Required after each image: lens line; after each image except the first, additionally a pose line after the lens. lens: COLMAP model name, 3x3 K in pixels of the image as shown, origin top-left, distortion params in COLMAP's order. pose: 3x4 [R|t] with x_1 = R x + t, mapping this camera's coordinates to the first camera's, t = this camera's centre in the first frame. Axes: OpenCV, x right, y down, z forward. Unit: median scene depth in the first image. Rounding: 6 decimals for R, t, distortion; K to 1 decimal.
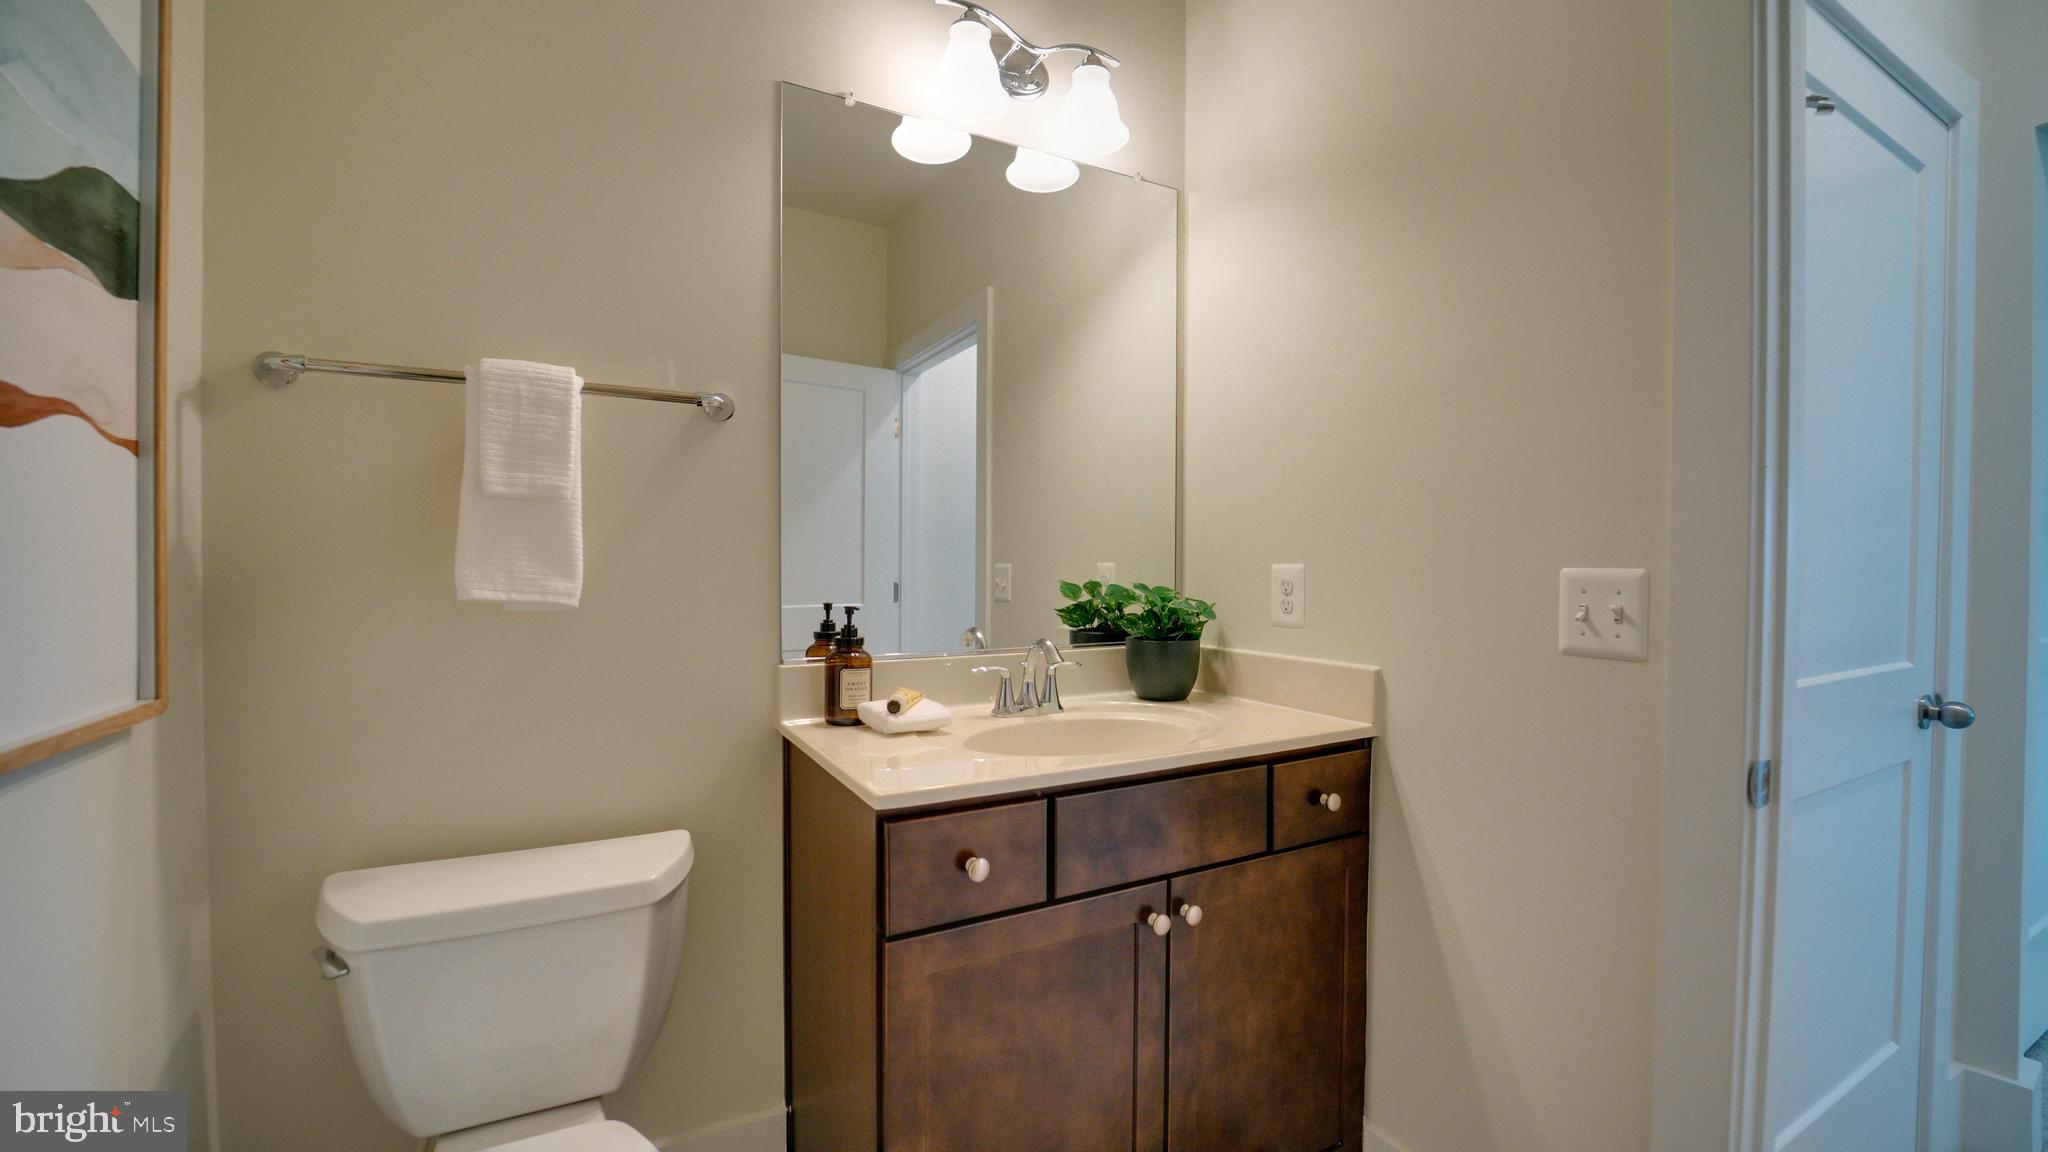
lens RADIAL K [[833.7, 0, 1018.6], [0, 833.7, 578.9], [0, 0, 1]] dist [-0.022452, 0.001277]
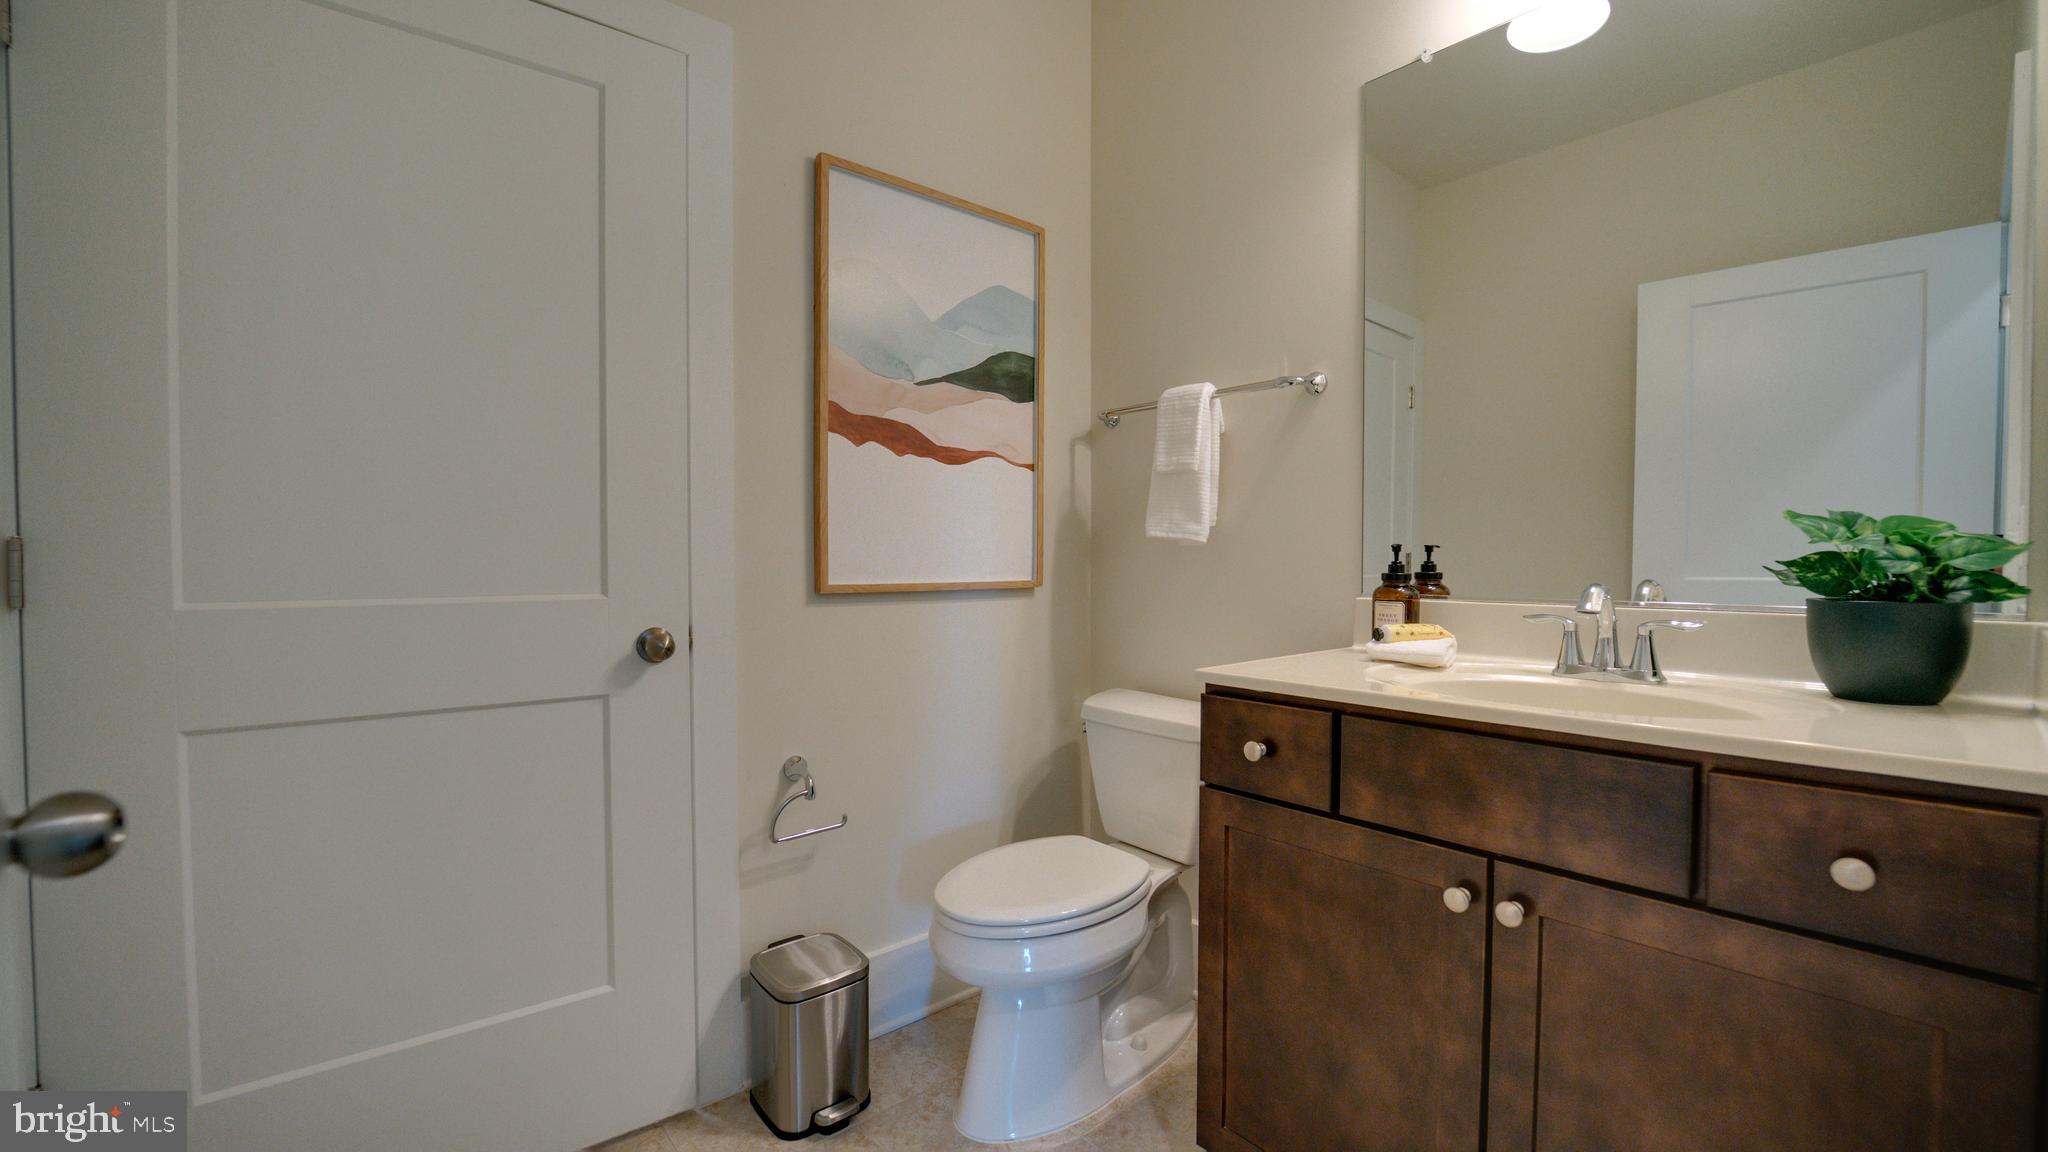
lens RADIAL K [[833.7, 0, 1014.4], [0, 833.7, 574.7], [0, 0, 1]] dist [-0.022452, 0.001277]
pose [[0.202282, 0.016238, -0.979193, 0.890115], [-0.020027, 0.999722, 0.012441, 0.082069], [0.979122, 0.017094, 0.202551, 0.376523]]
